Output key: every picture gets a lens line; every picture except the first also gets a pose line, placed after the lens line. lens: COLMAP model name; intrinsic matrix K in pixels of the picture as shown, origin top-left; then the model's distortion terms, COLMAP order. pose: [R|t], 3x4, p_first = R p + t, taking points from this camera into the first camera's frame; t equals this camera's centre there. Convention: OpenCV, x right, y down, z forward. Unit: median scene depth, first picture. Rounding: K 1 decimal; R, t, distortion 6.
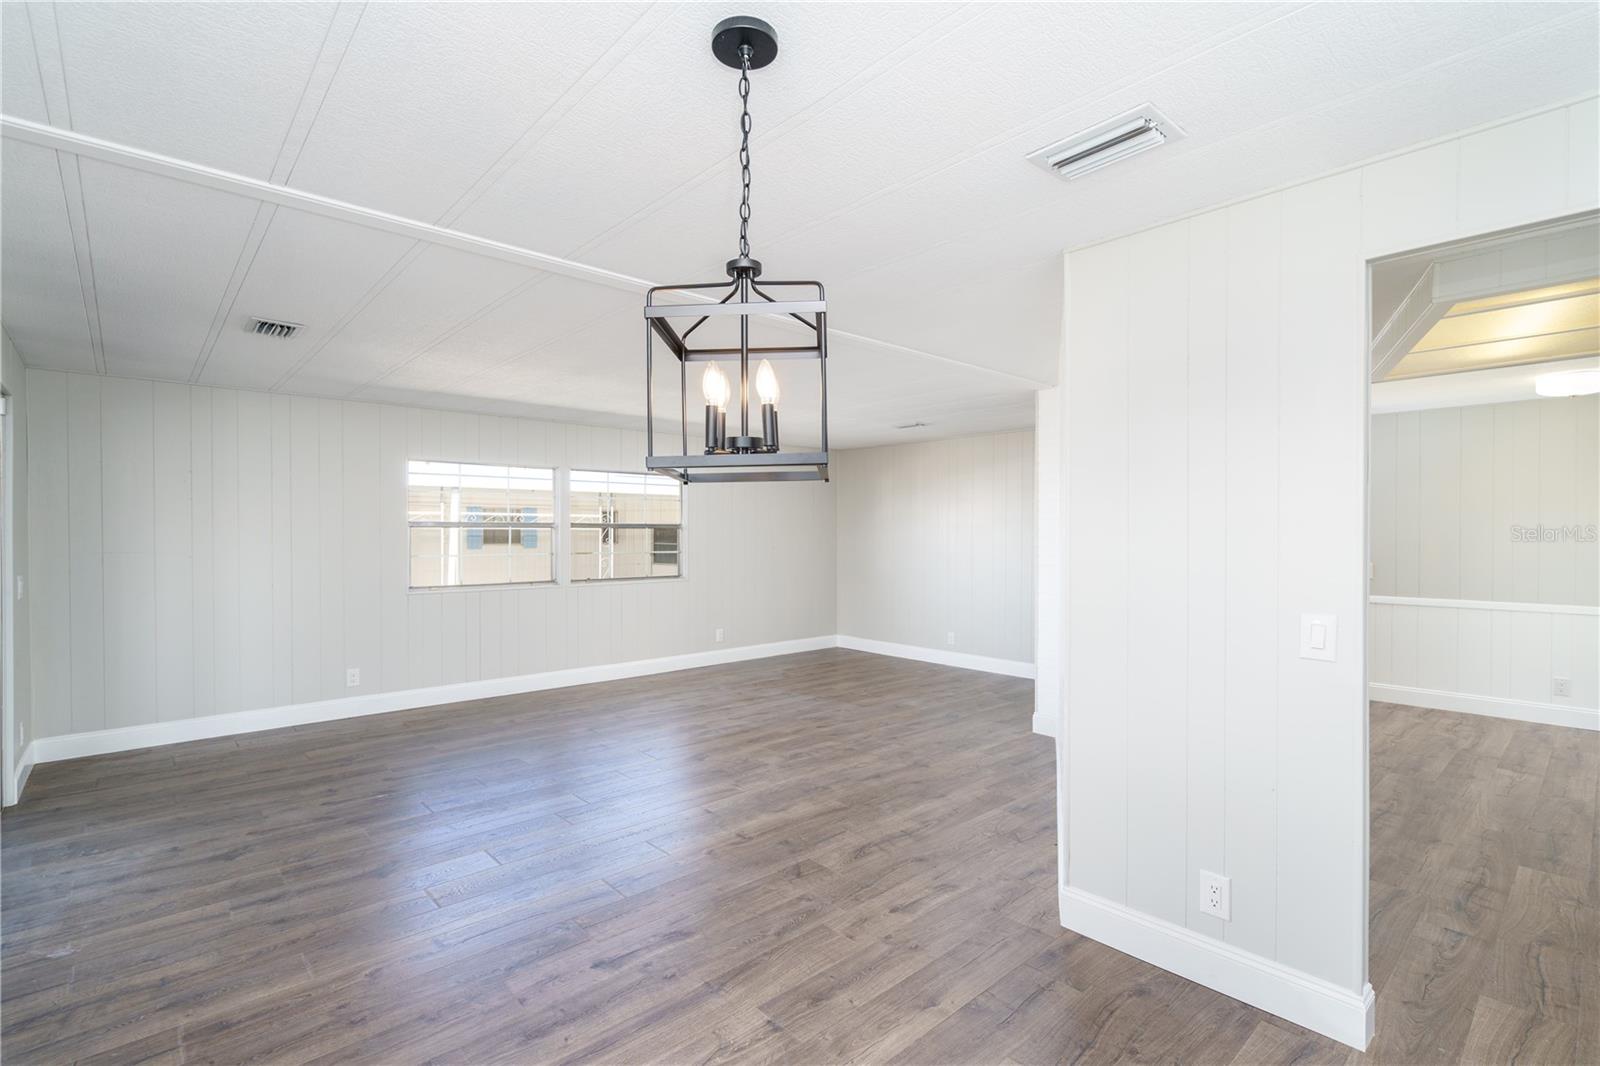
lens RADIAL K [[855.7, 0, 872.1], [0, 855.7, 533.1], [0, 0, 1]] dist [-0.001373, -0.000669]
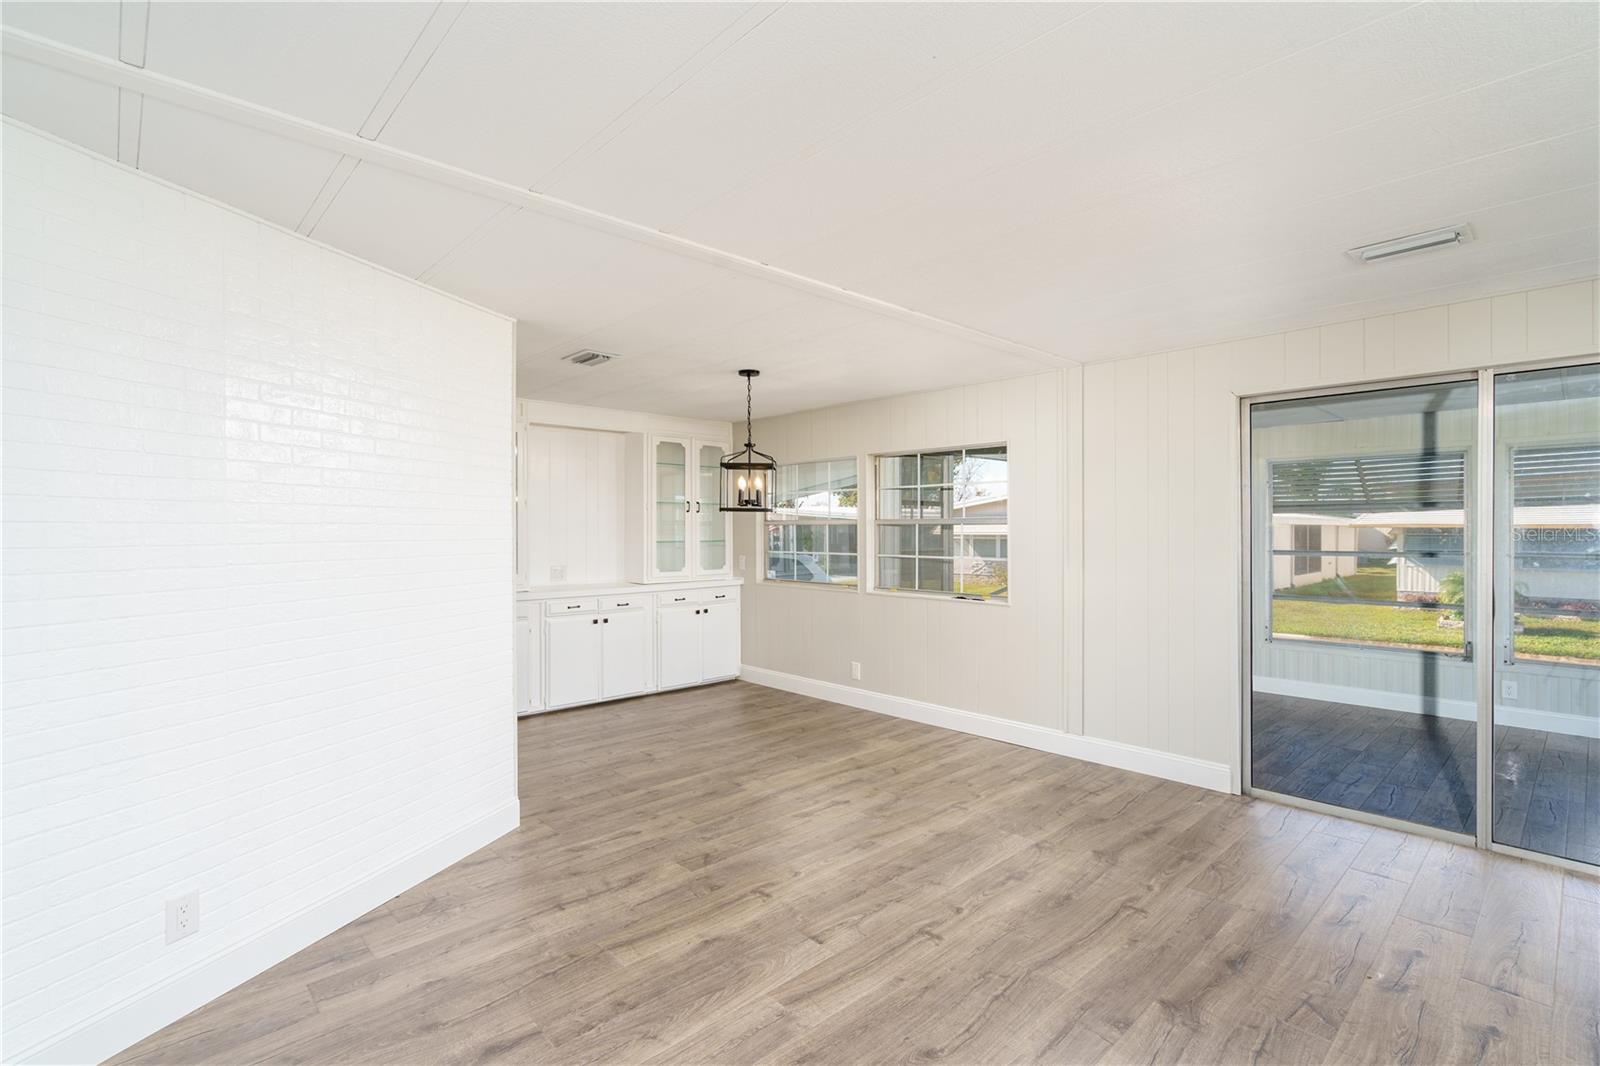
lens RADIAL K [[707.8, 0, 856.2], [0, 707.8, 534.7], [0, 0, 1]] dist [-0.000651, 0.000117]
pose [[-0.999849, 0.002592, -0.017210, -0.276013], [0.002471, 0.999972, 0.007072, -0.004307], [0.017227, 0.007028, -0.999827, 2.016889]]
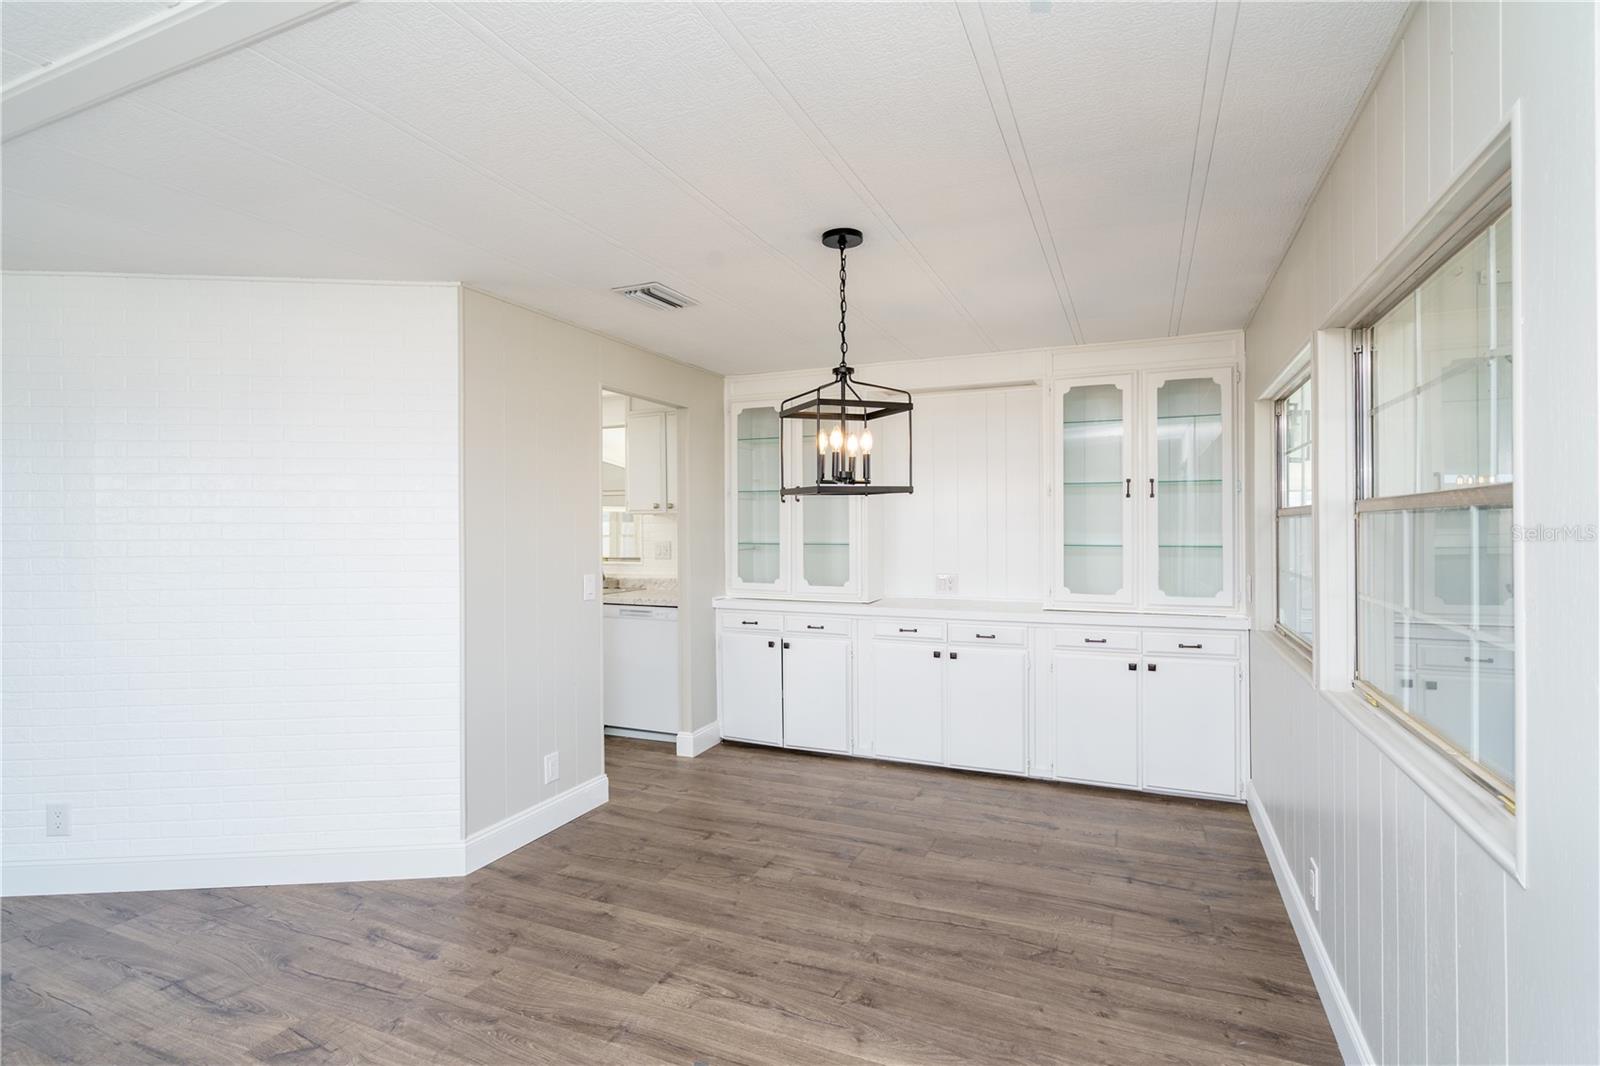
lens RADIAL K [[746.4, 0, 769.3], [0, 746.4, 529.0], [0, 0, 1]] dist [-0.001472, -0.000011]
pose [[-0.383812, 0.000553, 0.923411, -0.814089], [0.002851, 0.999996, 0.000586, -0.003366], [-0.923407, 0.002858, -0.383812, 0.958715]]
